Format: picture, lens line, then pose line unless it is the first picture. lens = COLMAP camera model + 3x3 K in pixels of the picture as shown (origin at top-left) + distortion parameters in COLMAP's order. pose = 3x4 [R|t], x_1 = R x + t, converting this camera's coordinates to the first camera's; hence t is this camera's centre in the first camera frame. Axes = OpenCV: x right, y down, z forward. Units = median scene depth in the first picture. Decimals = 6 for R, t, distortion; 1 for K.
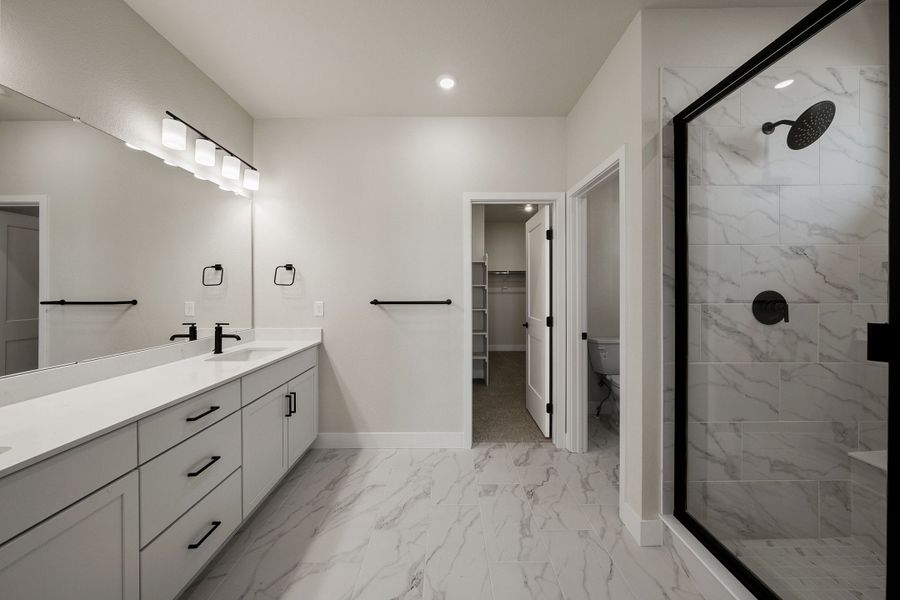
lens RADIAL K [[307.2, 0, 443.2], [0, 307.2, 292.1], [0, 0, 1]] dist [-0.001942, 0.000272]
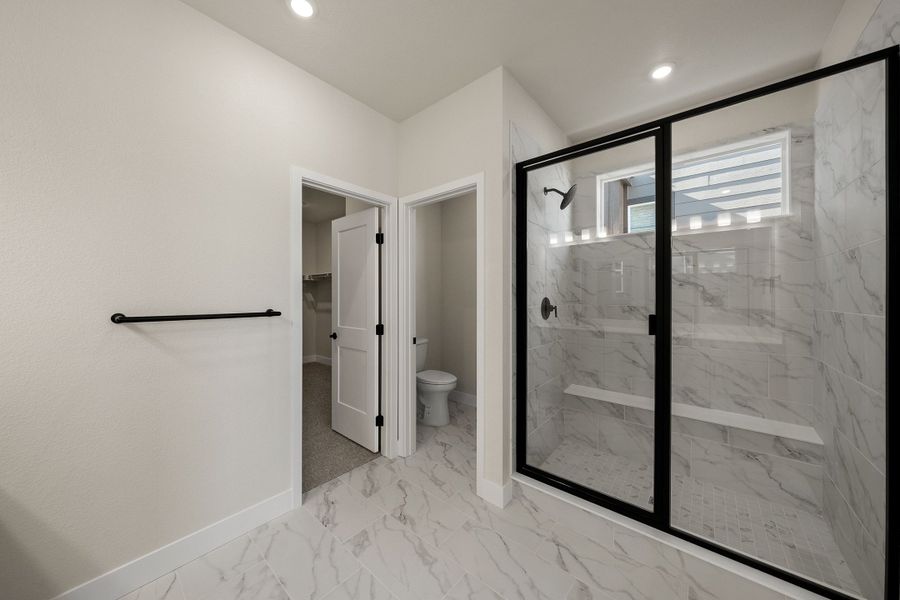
lens RADIAL K [[307.2, 0, 446.5], [0, 307.2, 297.5], [0, 0, 1]] dist [-0.001942, 0.000272]
pose [[0.646663, 0.000333, 0.762776, -0.269802], [0.001873, 0.999996, -0.002025, -0.001785], [-0.762773, 0.002738, 0.646660, 0.245963]]
